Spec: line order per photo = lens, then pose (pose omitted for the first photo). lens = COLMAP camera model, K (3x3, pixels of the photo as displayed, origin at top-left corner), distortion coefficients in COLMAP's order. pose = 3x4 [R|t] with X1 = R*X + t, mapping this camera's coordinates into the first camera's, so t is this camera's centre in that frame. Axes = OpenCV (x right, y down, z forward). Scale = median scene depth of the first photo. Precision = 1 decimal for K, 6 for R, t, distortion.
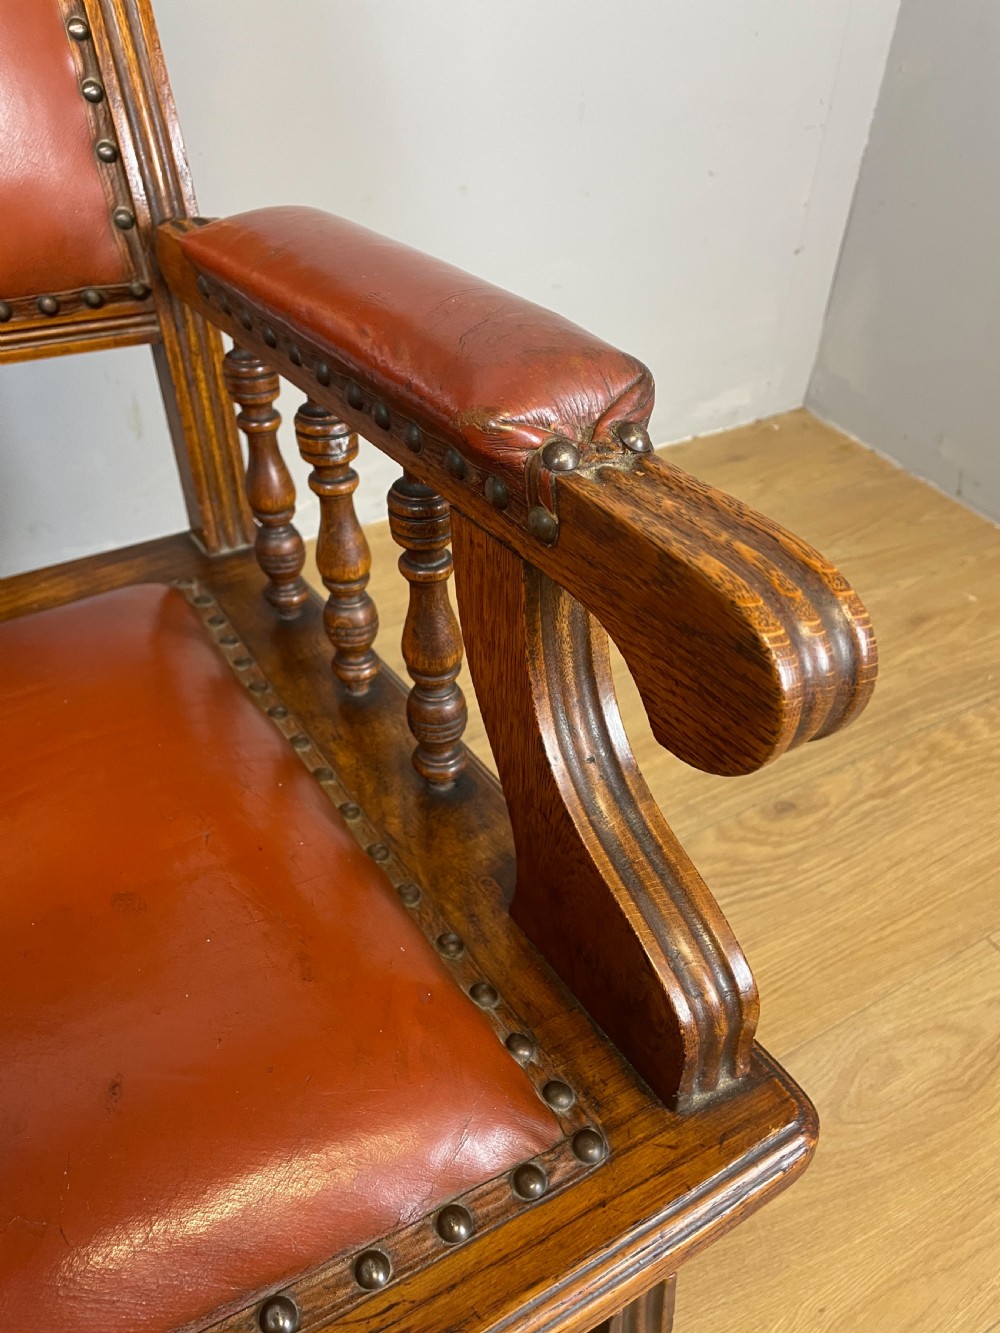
lens RADIAL K [[1016.9, 0, 497.1], [0, 1016.9, 668.6], [0, 0, 1]] dist [0.090407, -0.121338]
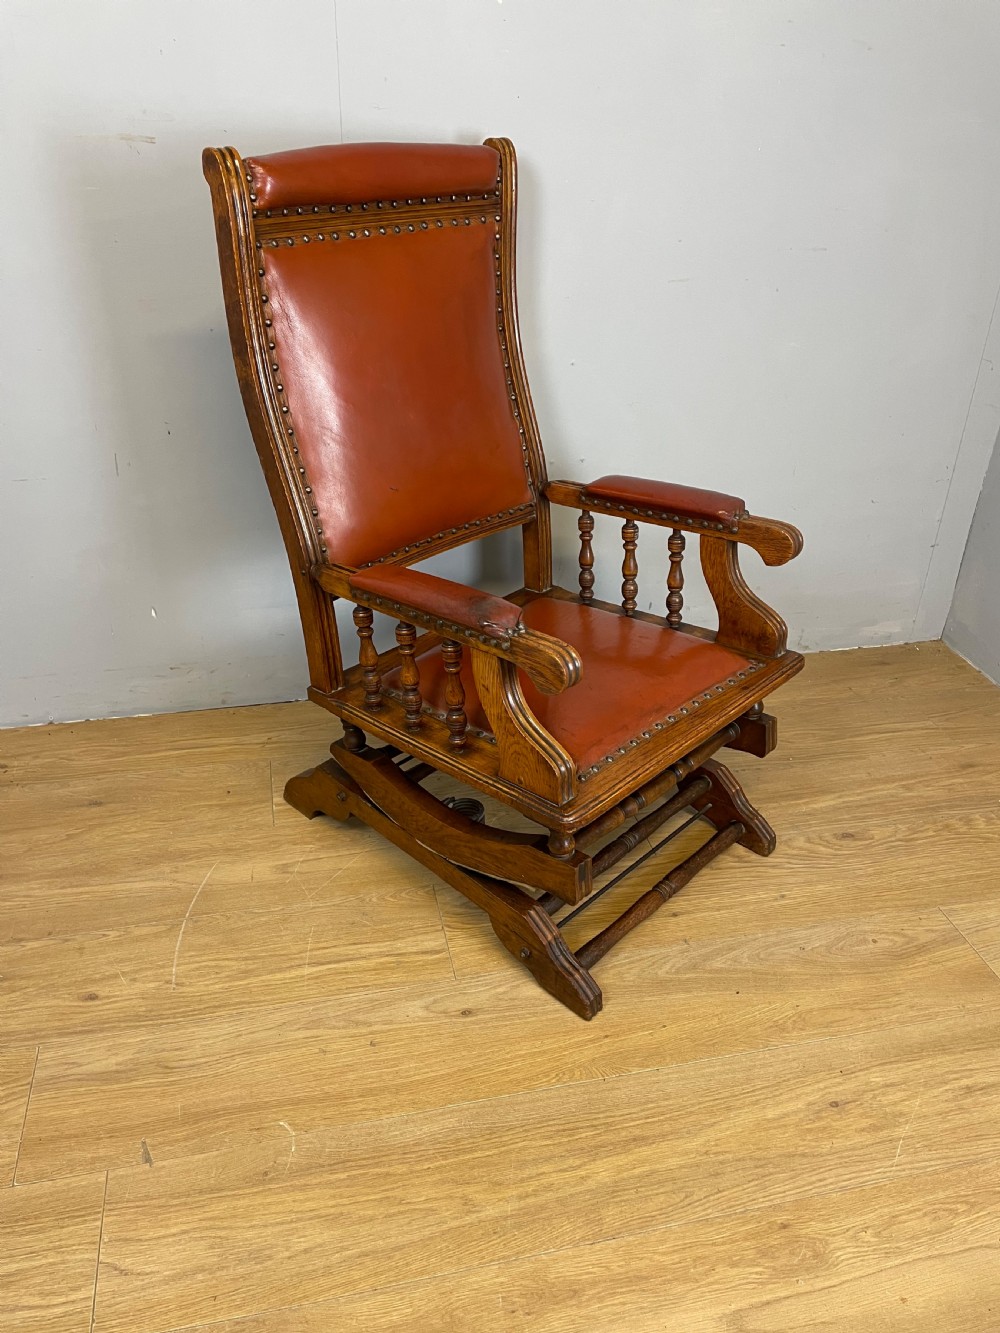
lens RADIAL K [[1016.9, 0, 500.2], [0, 1016.9, 662.1], [0, 0, 1]] dist [0.090407, -0.121338]
pose [[0.956841, 0.131824, -0.258994, 0.141990], [-0.179599, 0.968873, -0.170378, 0.317645], [0.228473, 0.209540, 0.950733, -1.209112]]
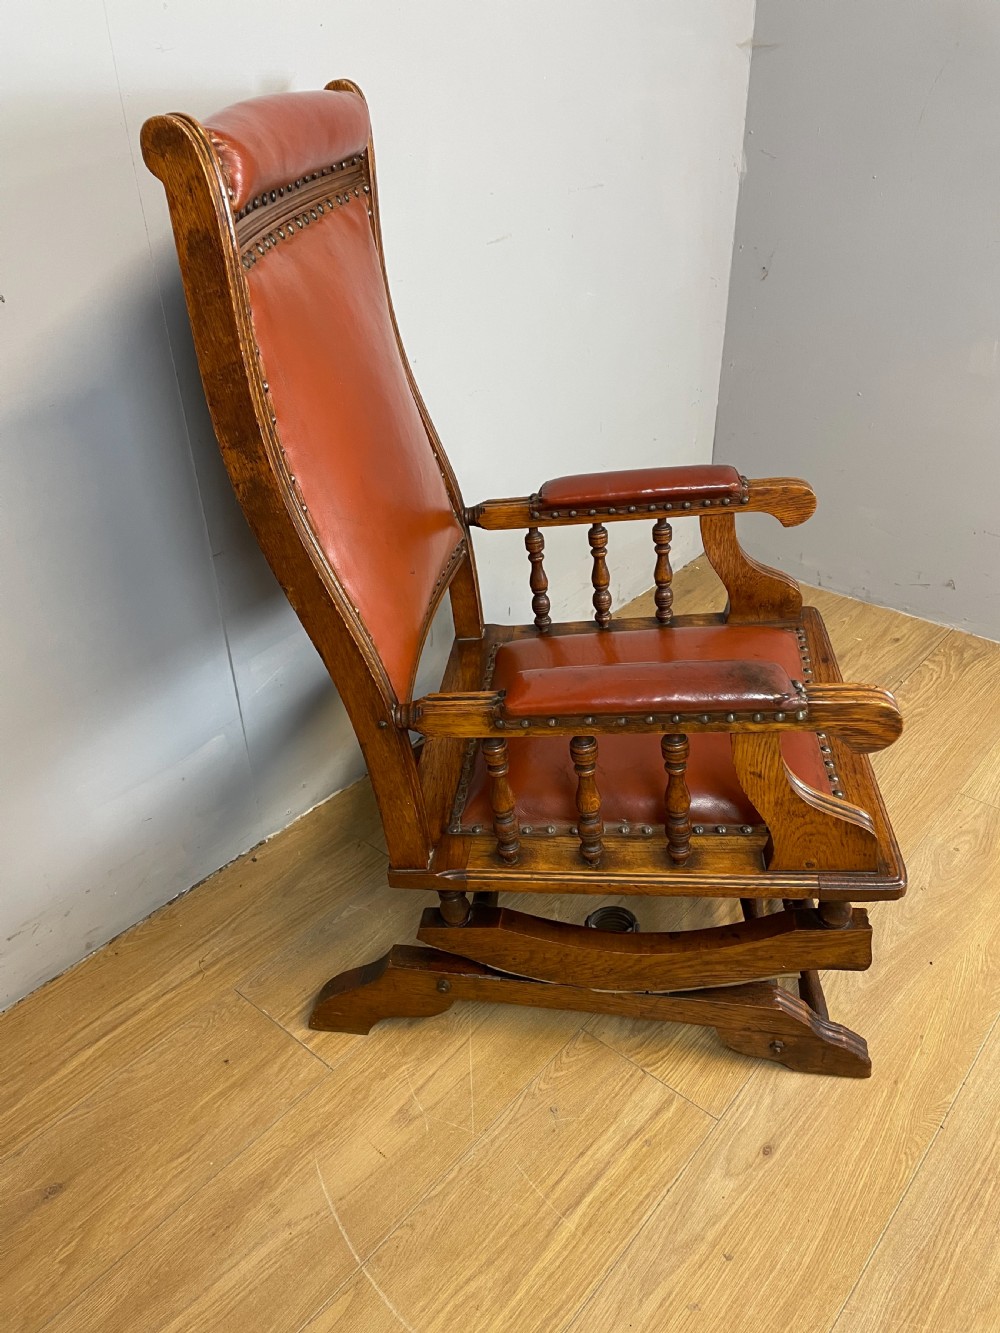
lens RADIAL K [[1016.9, 0, 509.0], [0, 1016.9, 658.8], [0, 0, 1]] dist [0.090407, -0.121338]
pose [[0.937119, -0.224088, 0.267568, -0.898395], [0.261612, 0.958472, -0.113540, 0.009182], [-0.231014, 0.176400, 0.956826, -0.835505]]
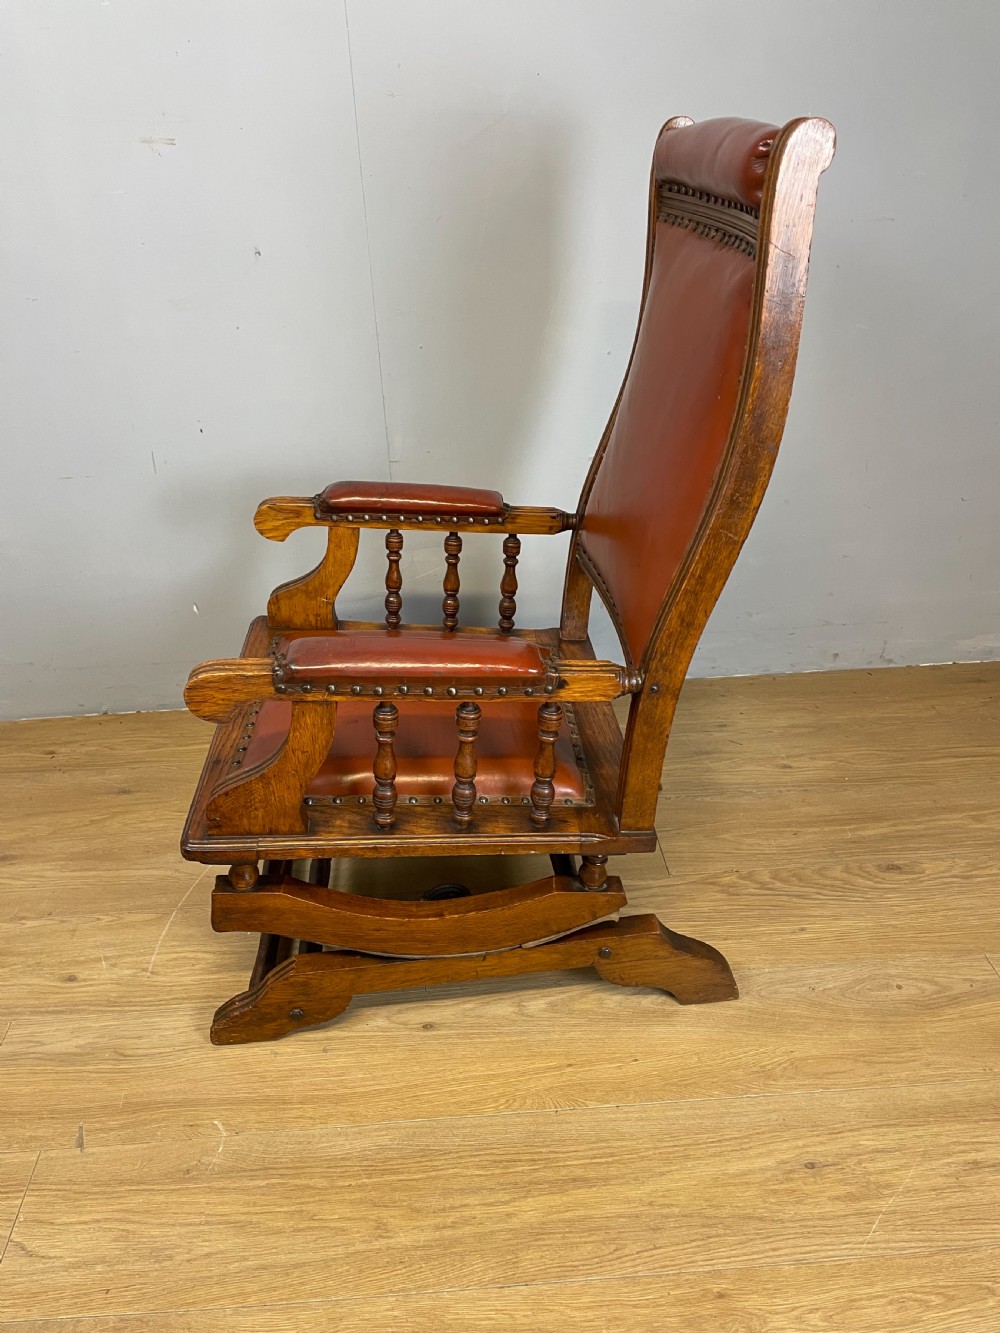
lens RADIAL K [[1016.9, 0, 494.7], [0, 1016.9, 663.5], [0, 0, 1]] dist [0.090407, -0.121338]
pose [[0.892384, 0.151810, -0.424976, 0.440114], [-0.234008, 0.960884, -0.148133, 0.262159], [0.385864, 0.231639, 0.893002, -1.009500]]
